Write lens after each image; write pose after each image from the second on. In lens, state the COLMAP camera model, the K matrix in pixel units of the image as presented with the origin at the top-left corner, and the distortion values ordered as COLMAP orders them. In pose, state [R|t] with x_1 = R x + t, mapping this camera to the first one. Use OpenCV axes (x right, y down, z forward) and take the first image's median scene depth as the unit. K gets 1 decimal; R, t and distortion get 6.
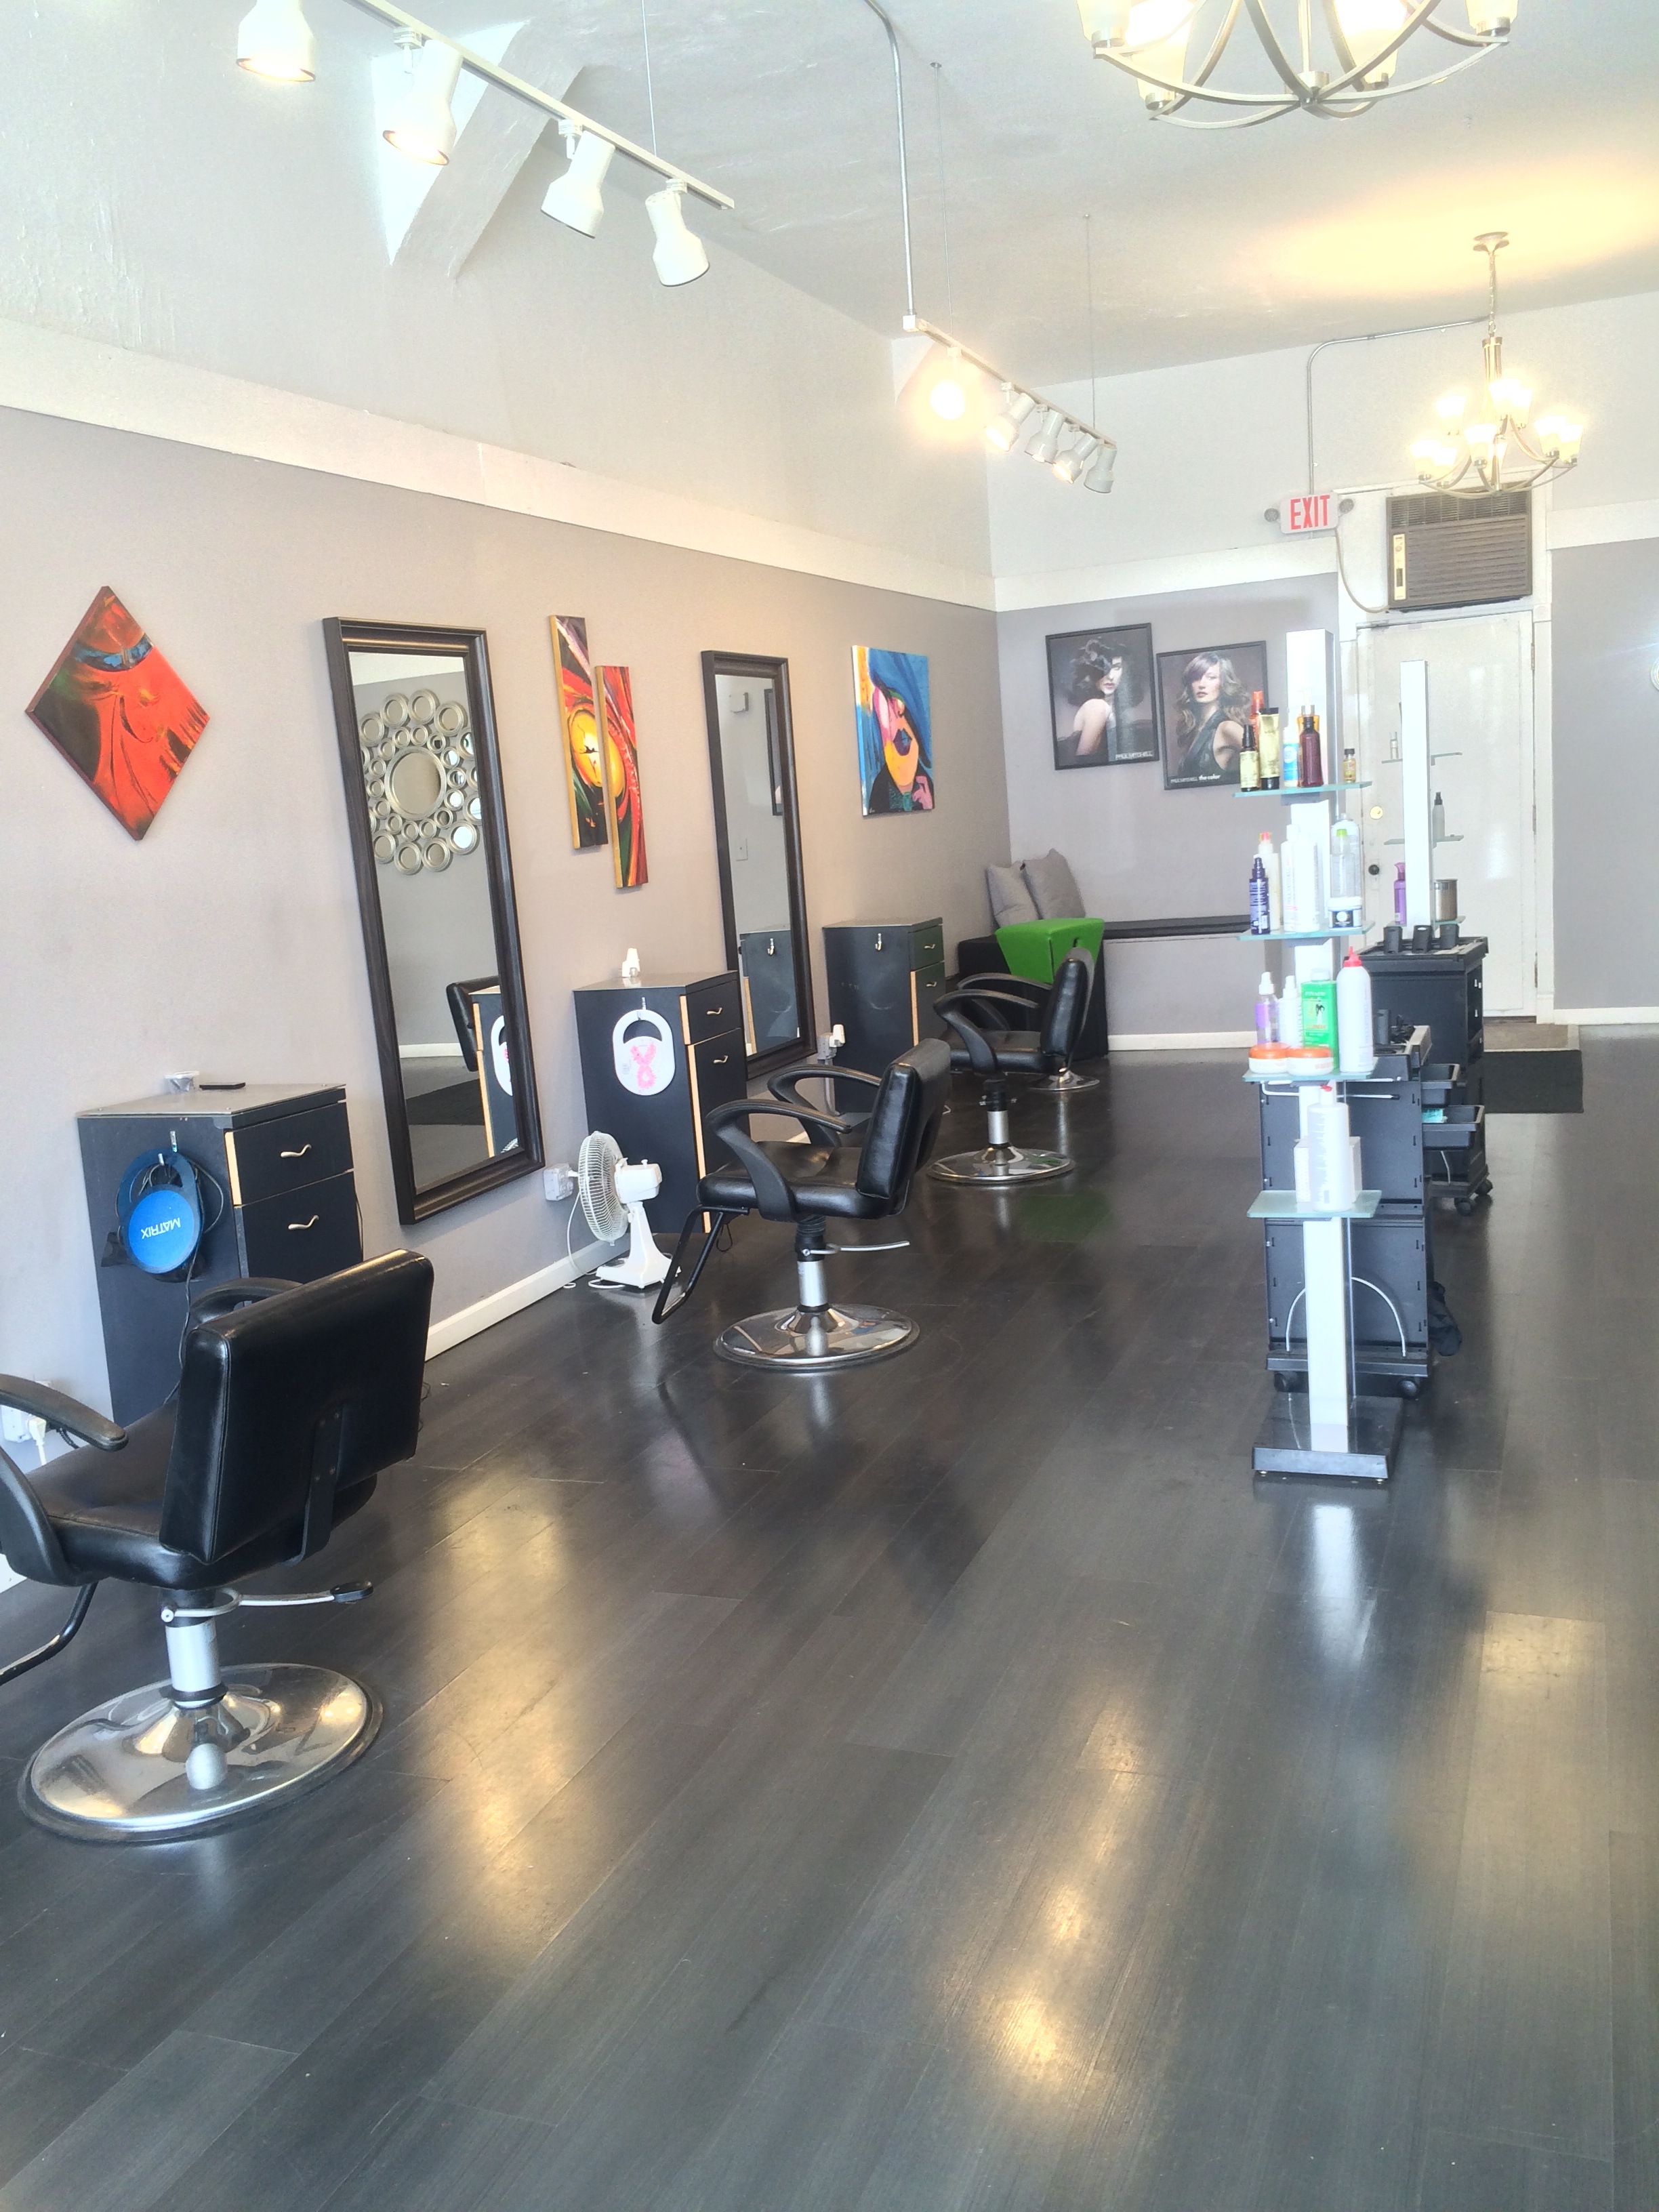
lens RADIAL K [[1904.0, 0, 835.1], [0, 1904.0, 1093.8], [0, 0, 1]] dist [0.088111, -0.124875]
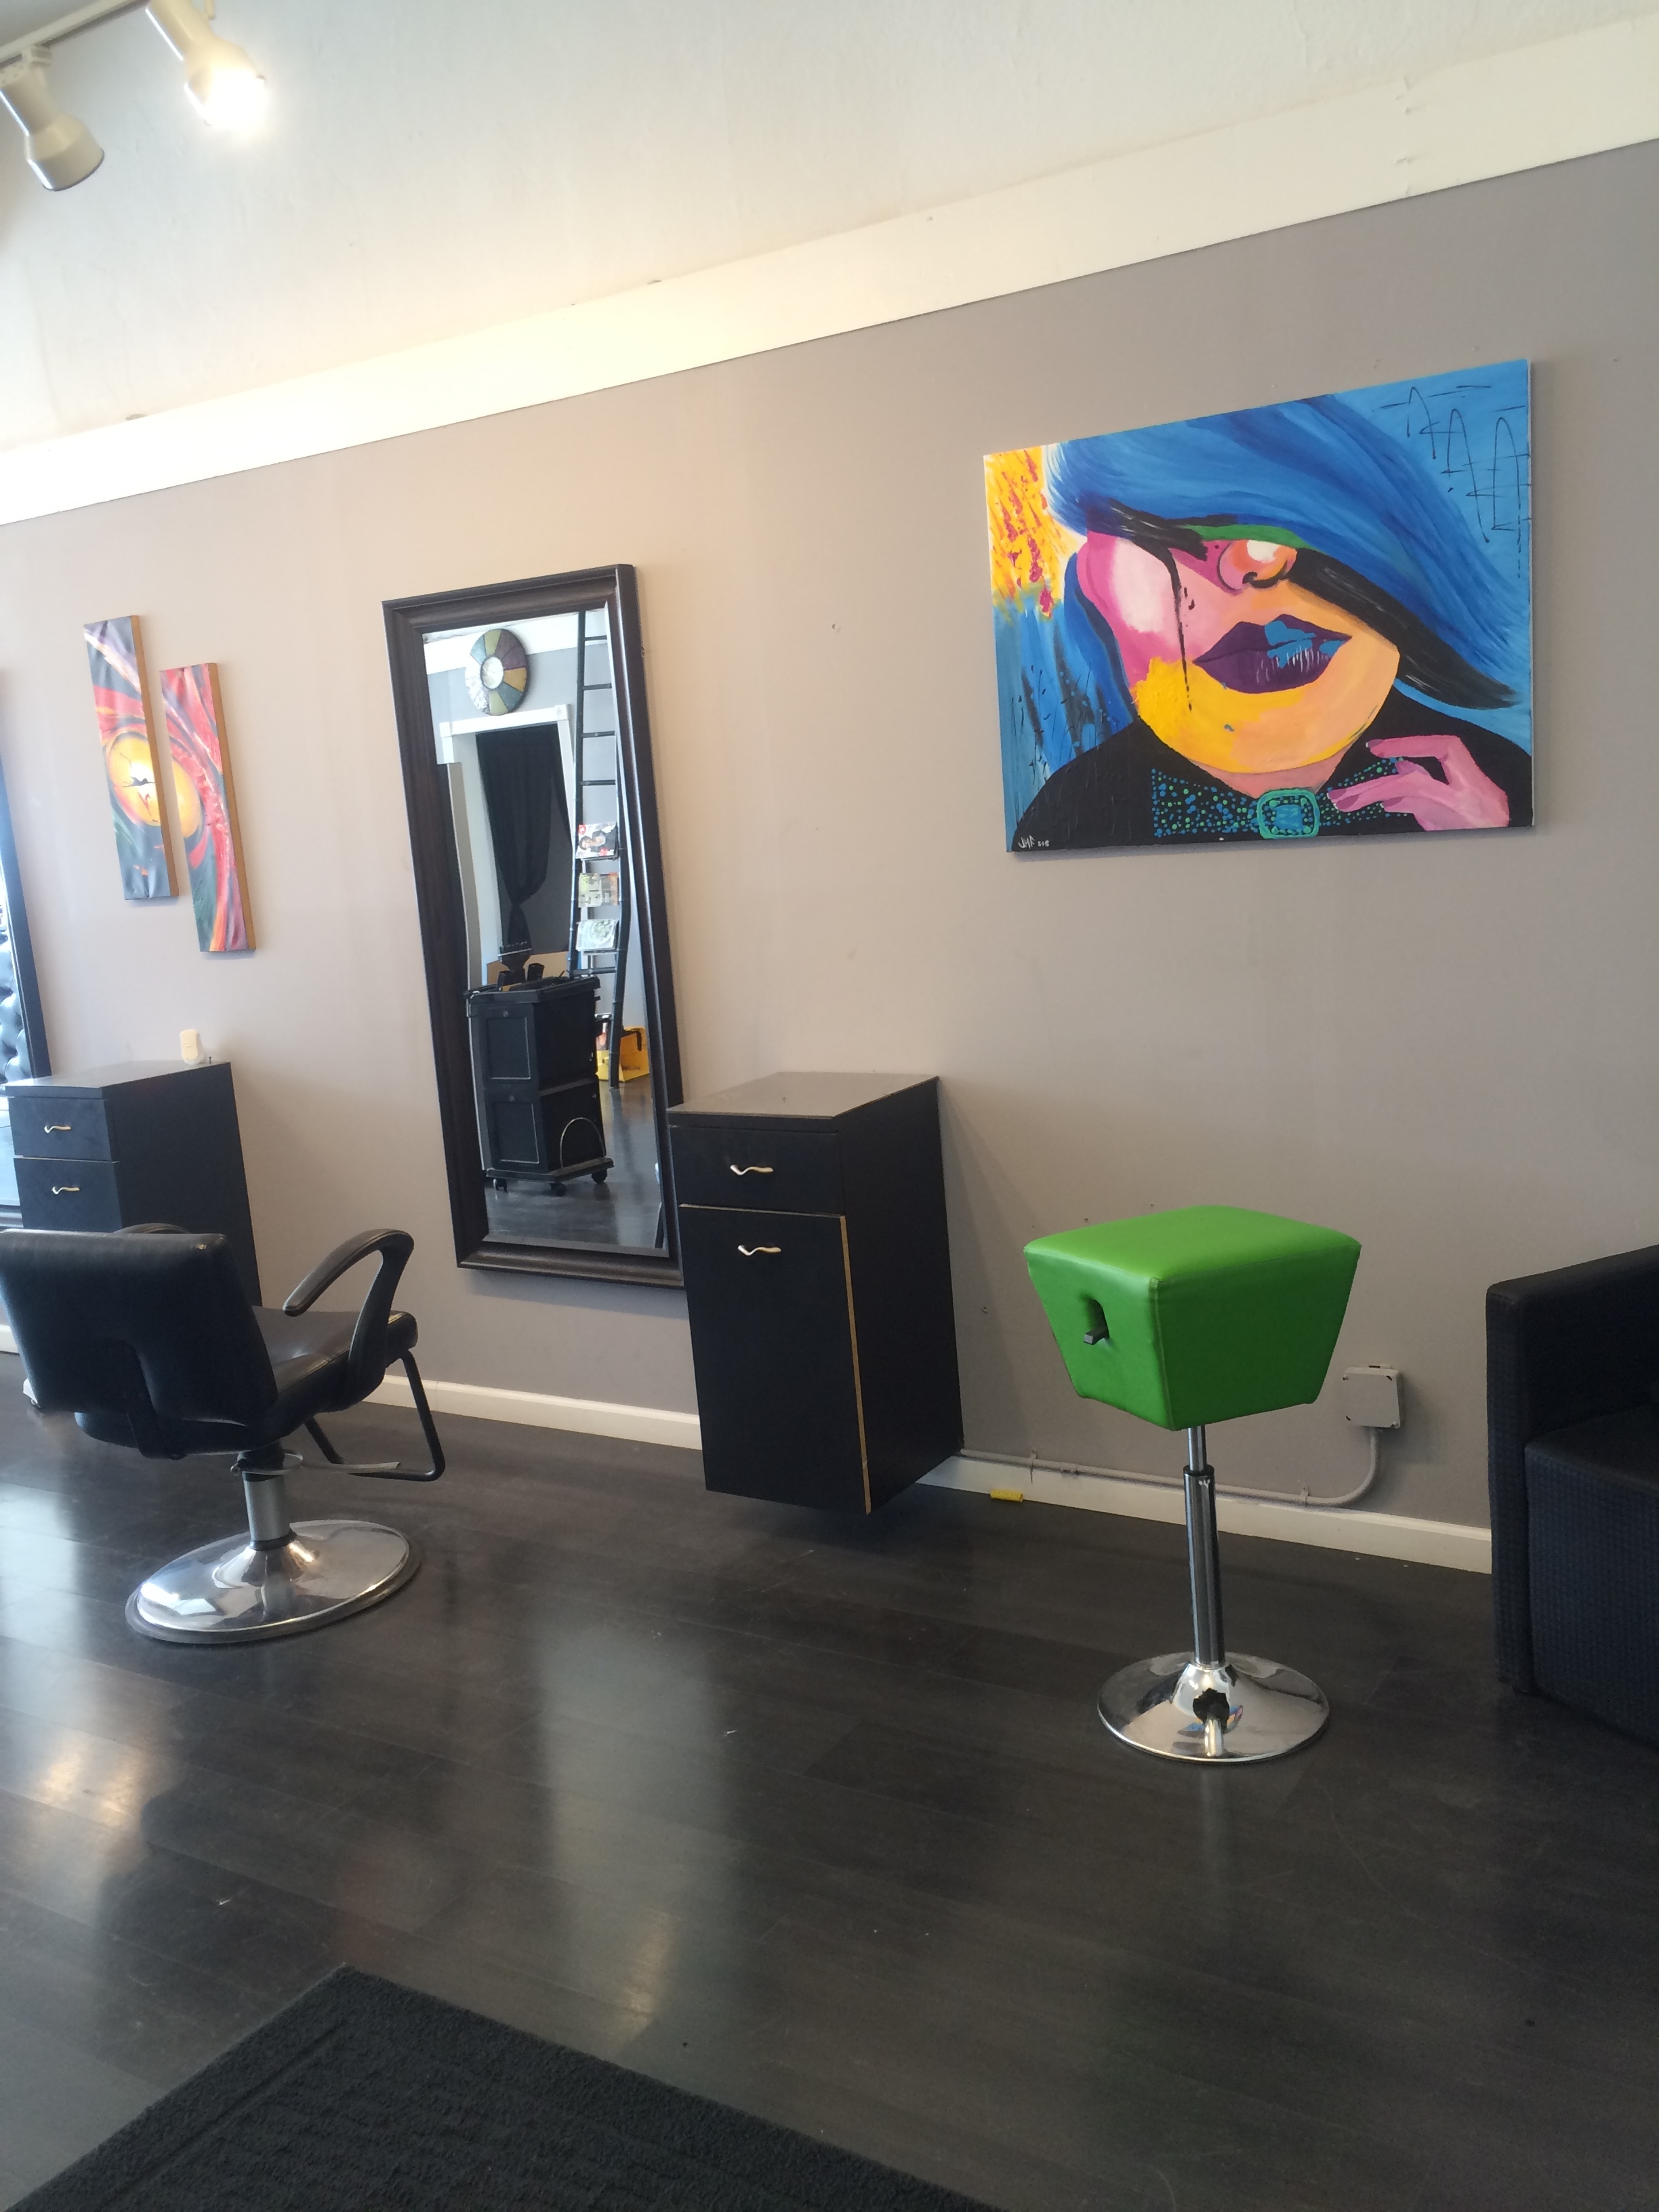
lens RADIAL K [[1904.0, 0, 840.9], [0, 1904.0, 1097.9], [0, 0, 1]] dist [0.088111, -0.124875]
pose [[-0.194280, 0.231531, -0.953231, 0.627571], [-0.069233, 0.966087, 0.248764, -0.274094], [0.978500, 0.114325, -0.171662, 1.447414]]
